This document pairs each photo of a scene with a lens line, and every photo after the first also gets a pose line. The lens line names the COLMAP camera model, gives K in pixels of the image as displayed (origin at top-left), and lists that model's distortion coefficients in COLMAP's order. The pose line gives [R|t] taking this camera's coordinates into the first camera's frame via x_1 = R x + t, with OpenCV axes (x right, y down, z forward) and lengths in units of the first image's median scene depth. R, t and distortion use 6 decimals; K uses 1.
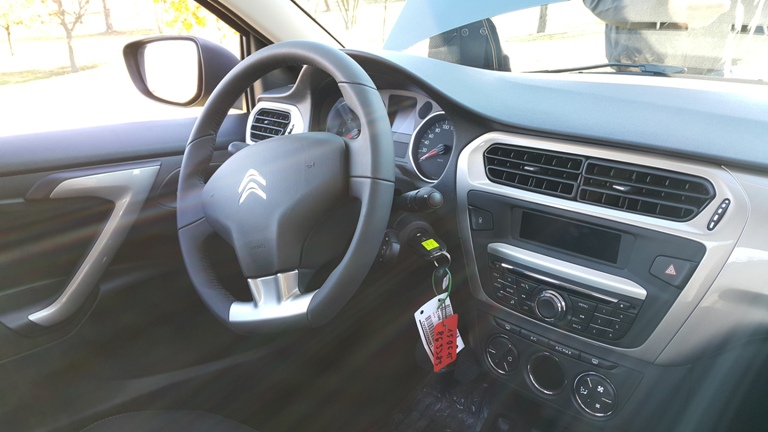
lens RADIAL K [[638.8, 0, 384.8], [0, 638.8, 217.2], [0, 0, 1]] dist [0.088166, -0.155748]
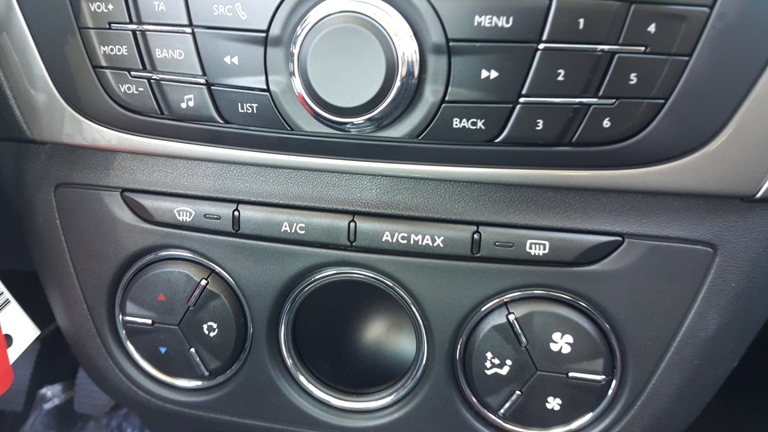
lens RADIAL K [[638.8, 0, 383.6], [0, 638.8, 218.0], [0, 0, 1]] dist [0.088166, -0.155748]
pose [[0.843228, -0.171938, 0.509316, 0.128370], [0.152719, 0.985051, 0.079698, 0.167379], [-0.515405, 0.010579, 0.856881, 0.745743]]
